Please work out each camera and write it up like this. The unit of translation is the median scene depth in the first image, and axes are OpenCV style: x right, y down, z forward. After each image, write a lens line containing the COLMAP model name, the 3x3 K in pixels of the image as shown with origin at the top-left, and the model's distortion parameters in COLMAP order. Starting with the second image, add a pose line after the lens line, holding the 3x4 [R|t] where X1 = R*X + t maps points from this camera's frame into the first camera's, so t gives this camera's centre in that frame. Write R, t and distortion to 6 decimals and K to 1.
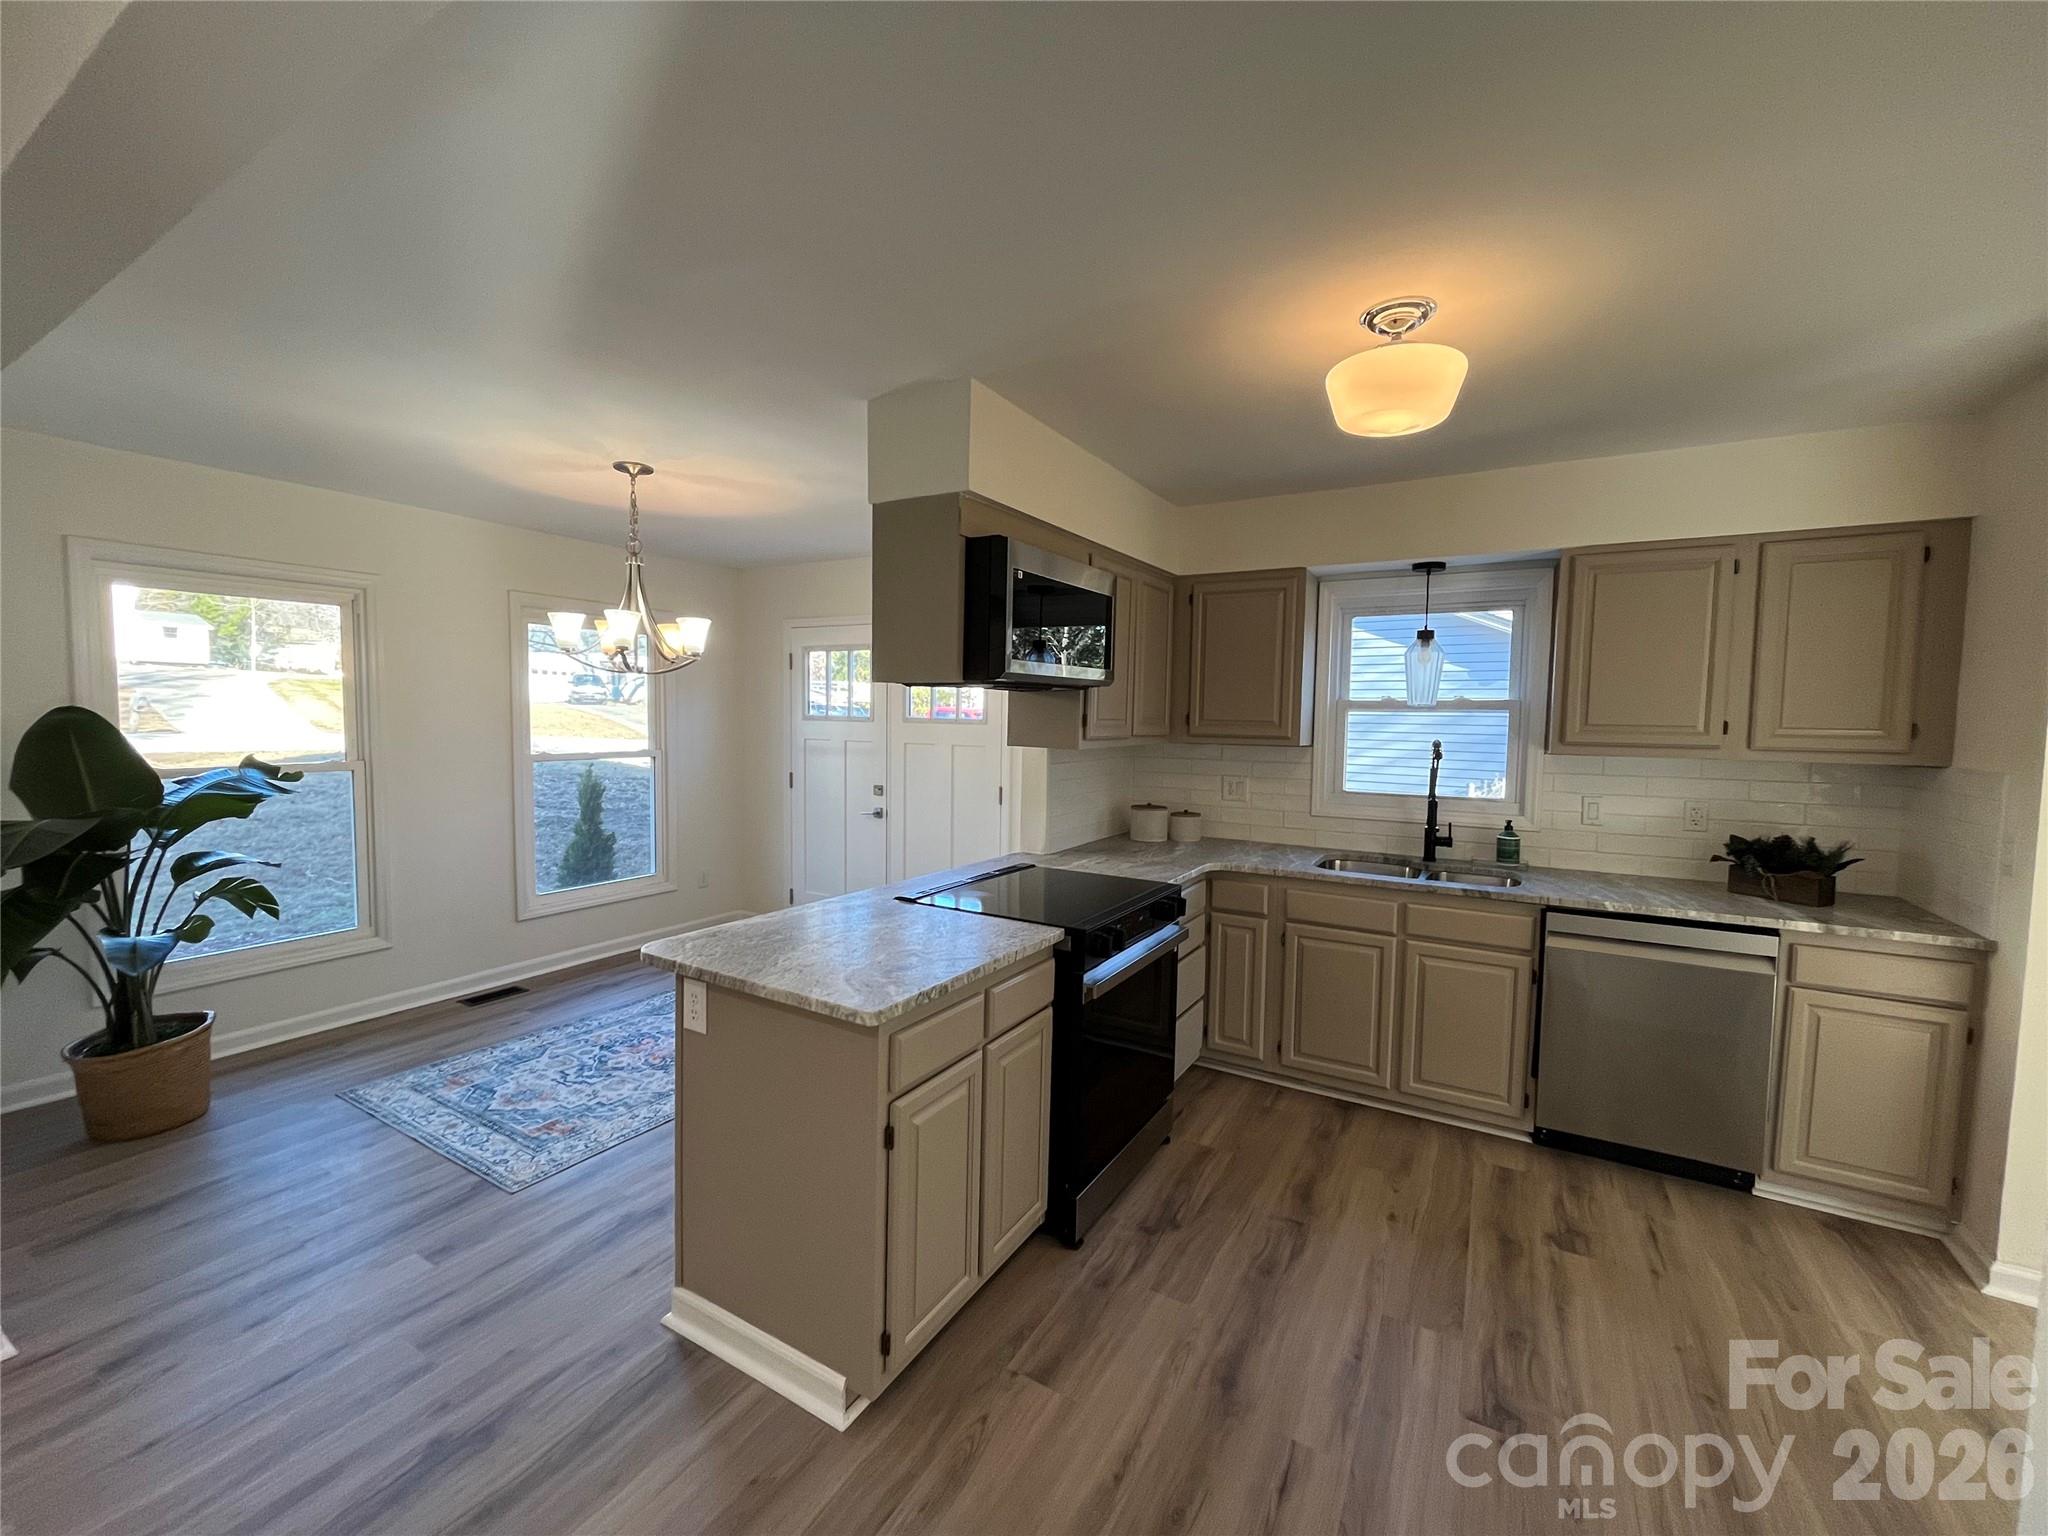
lens RADIAL K [[824.6, 0, 1020.1], [0, 824.6, 765.6], [0, 0, 1]] dist [-0.003075, -0.000796]
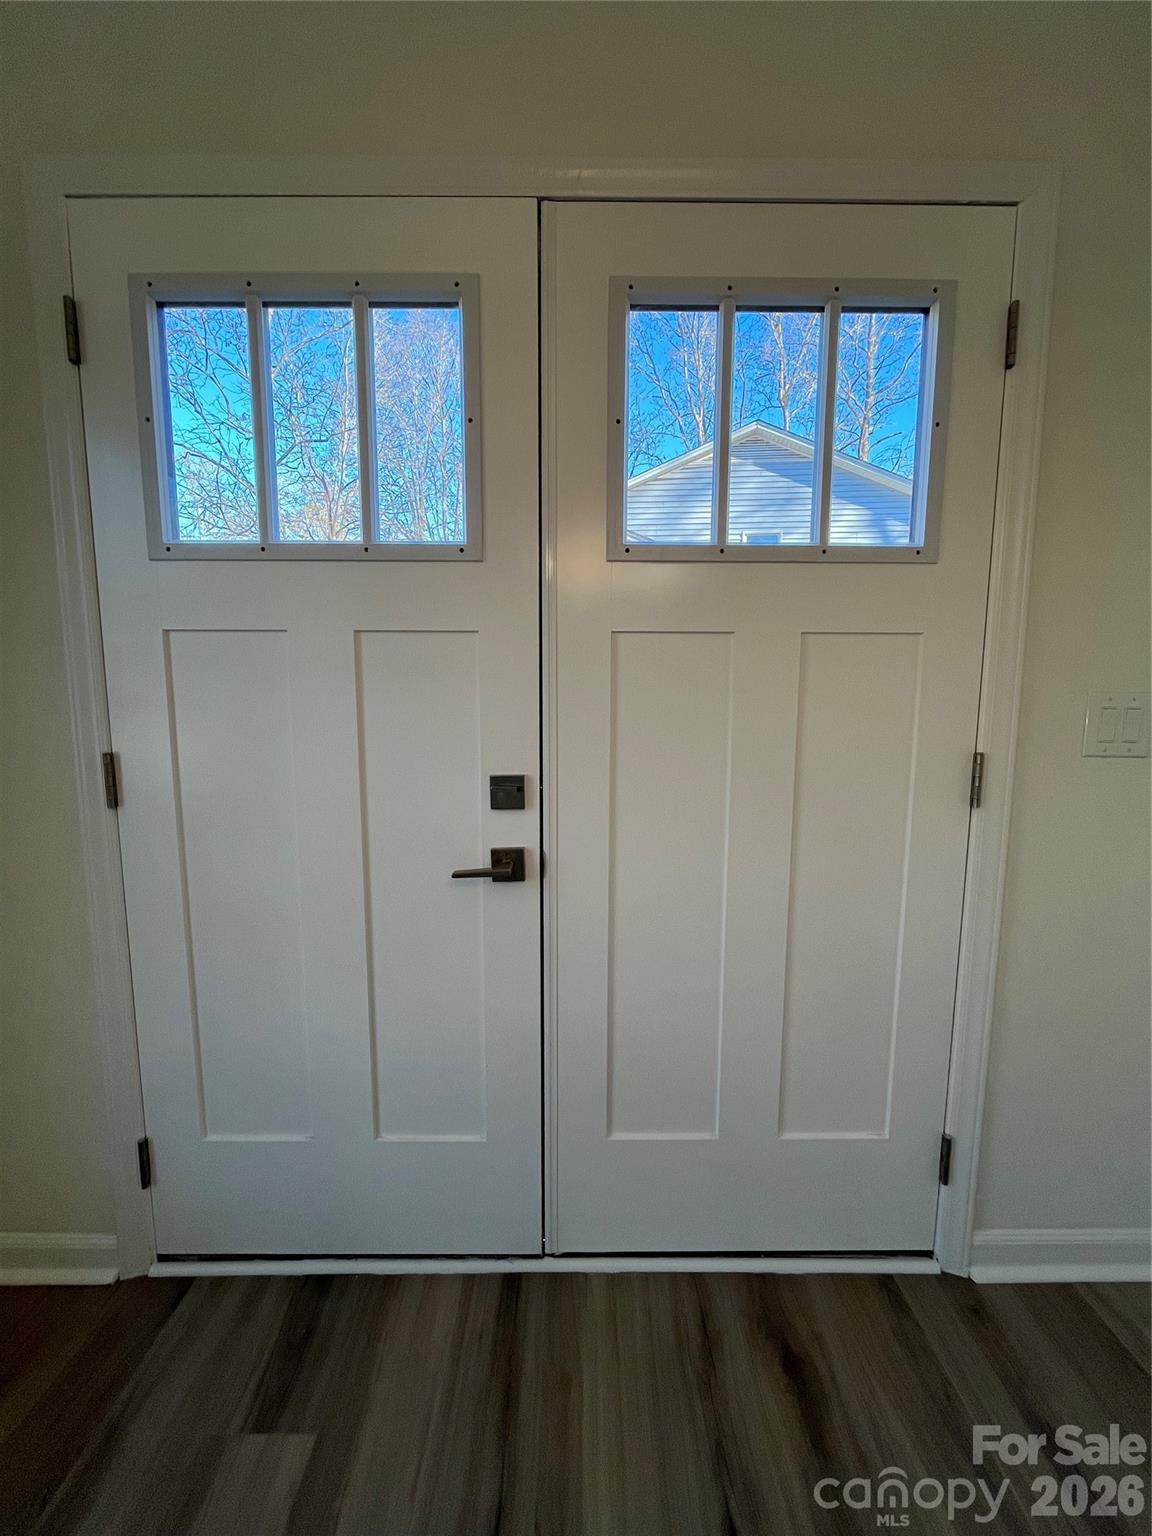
lens RADIAL K [[614.7, 0, 576.0], [0, 614.7, 768.0], [0, 0, 1]] dist [-0.001608, -0.000285]
pose [[0.860888, -0.072234, 0.503642, -0.442139], [0.042862, 0.996648, 0.069678, 0.010007], [-0.506987, -0.038398, 0.861098, 1.323232]]
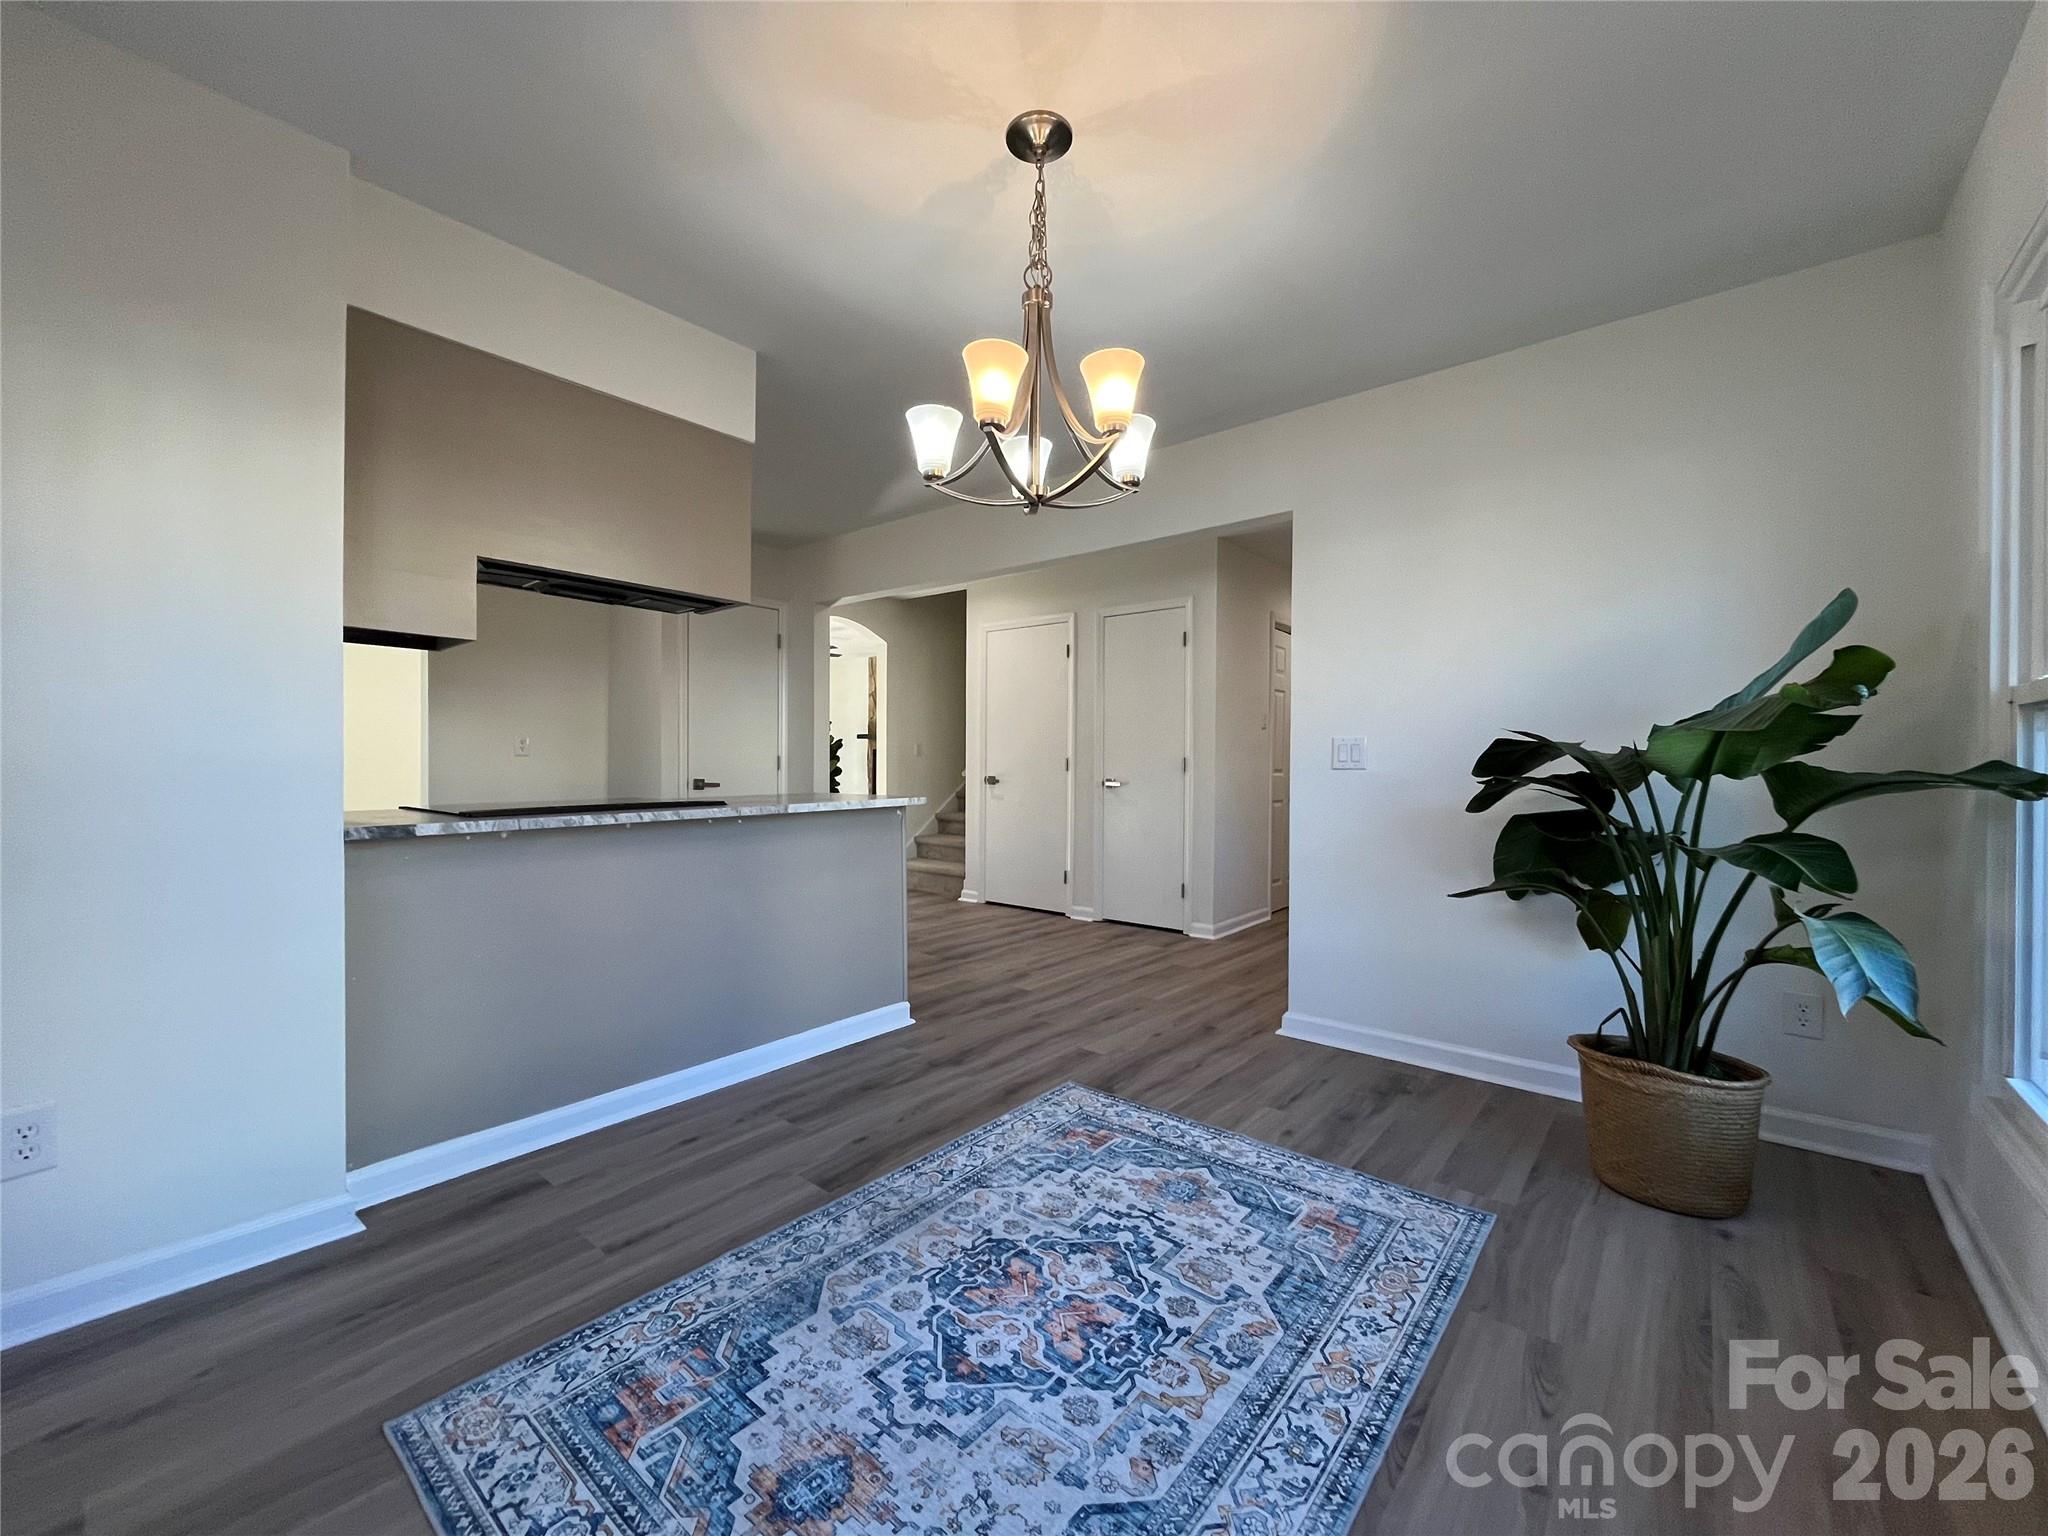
lens RADIAL K [[824.6, 0, 1020.1], [0, 824.6, 765.6], [0, 0, 1]] dist [-0.003075, -0.000796]
pose [[-0.986270, -0.021069, 0.163789, -0.591667], [-0.009948, 0.997607, 0.068424, 0.028508], [-0.164839, 0.065855, -0.984120, 1.677067]]
